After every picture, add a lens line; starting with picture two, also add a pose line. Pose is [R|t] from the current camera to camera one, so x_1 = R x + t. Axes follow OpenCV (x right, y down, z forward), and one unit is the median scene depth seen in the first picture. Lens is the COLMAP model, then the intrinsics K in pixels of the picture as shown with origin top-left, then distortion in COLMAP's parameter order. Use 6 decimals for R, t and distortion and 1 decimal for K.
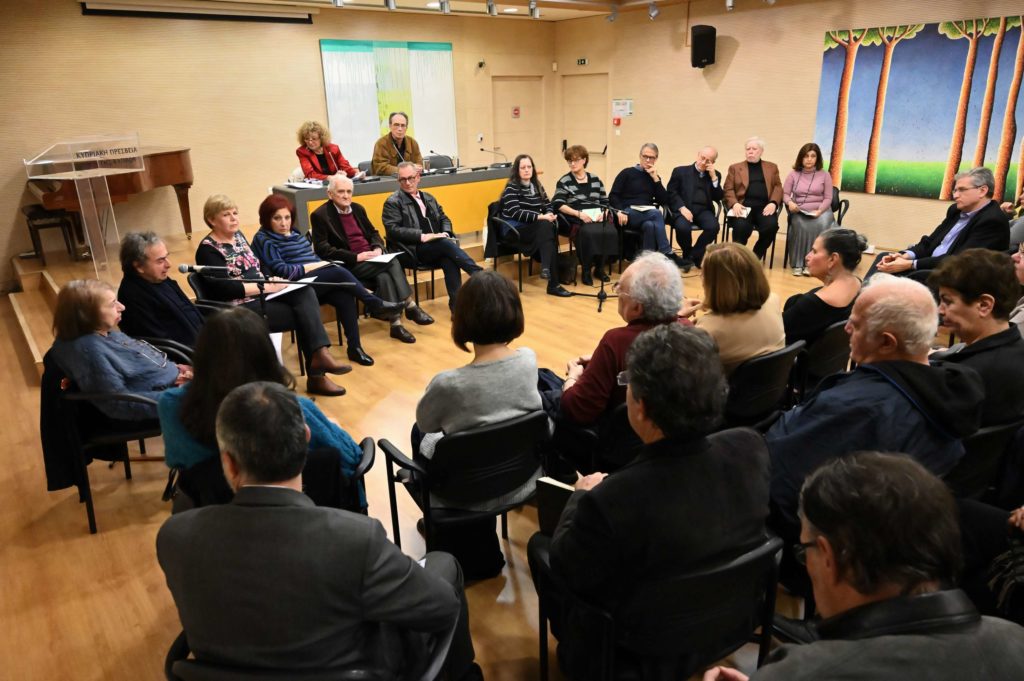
lens RADIAL K [[689.2, 0, 512.0], [0, 689.2, 340.5], [0, 0, 1]] dist [-0.007158, 0.002638]
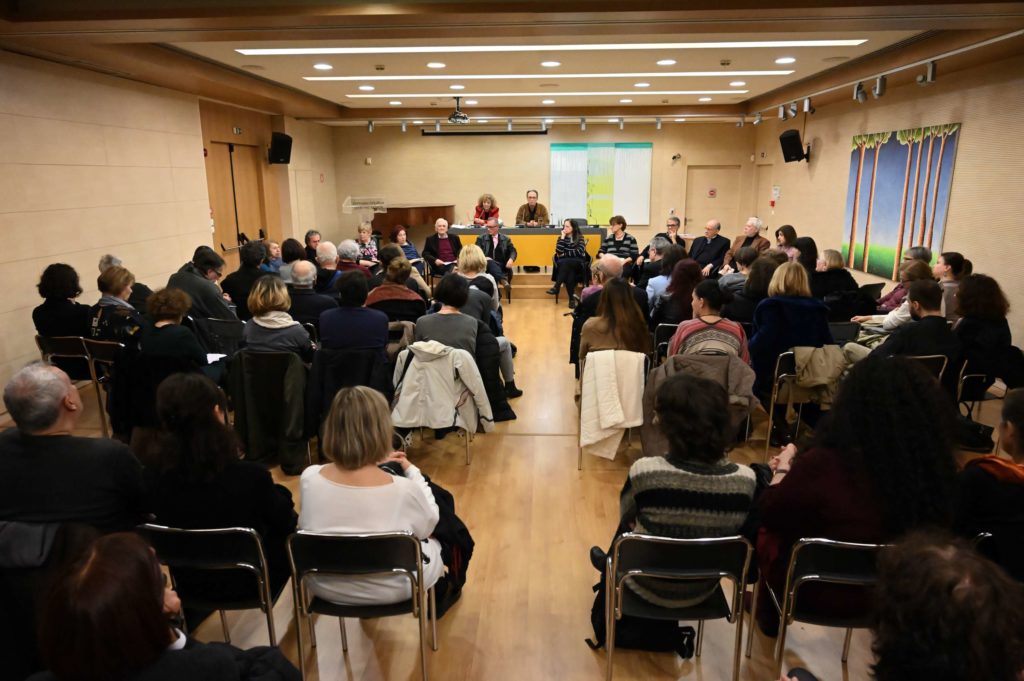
lens RADIAL K [[690.6, 0, 512.0], [0, 690.6, 340.5], [0, 0, 1]] dist [-0.003711, -0.000056]
pose [[0.751898, 0.171442, -0.636598, 0.728103], [-0.233227, 0.972327, -0.013612, 0.043958], [0.616648, 0.158707, 0.771076, -0.202532]]
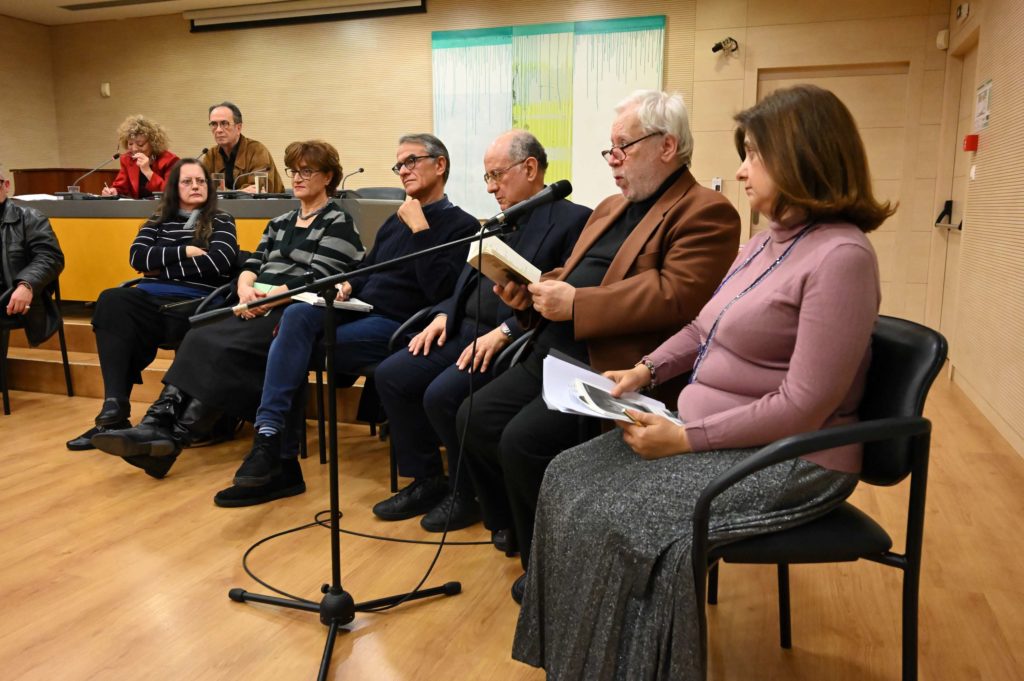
lens RADIAL K [[825.1, 0, 512.0], [0, 825.1, 340.5], [0, 0, 1]] dist [0.002093, 0.002219]
pose [[0.526527, 0.155906, -0.835741, 0.491178], [-0.298726, 0.954285, -0.010180, -0.156464], [0.795948, 0.255017, 0.549030, 0.676330]]
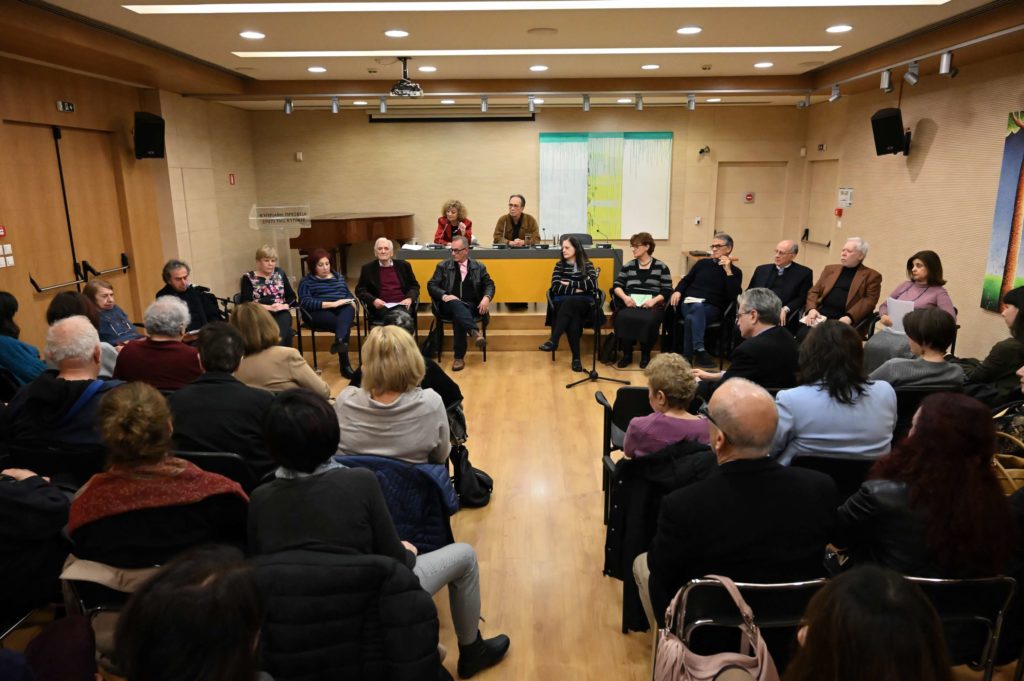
lens RADIAL K [[689.2, 0, 512.0], [0, 689.2, 340.5], [0, 0, 1]] dist [-0.007158, 0.002638]
pose [[0.768971, 0.164968, -0.617632, 0.476265], [-0.225548, 0.974013, -0.020658, -0.048787], [0.598174, 0.155191, 0.786196, 0.081940]]
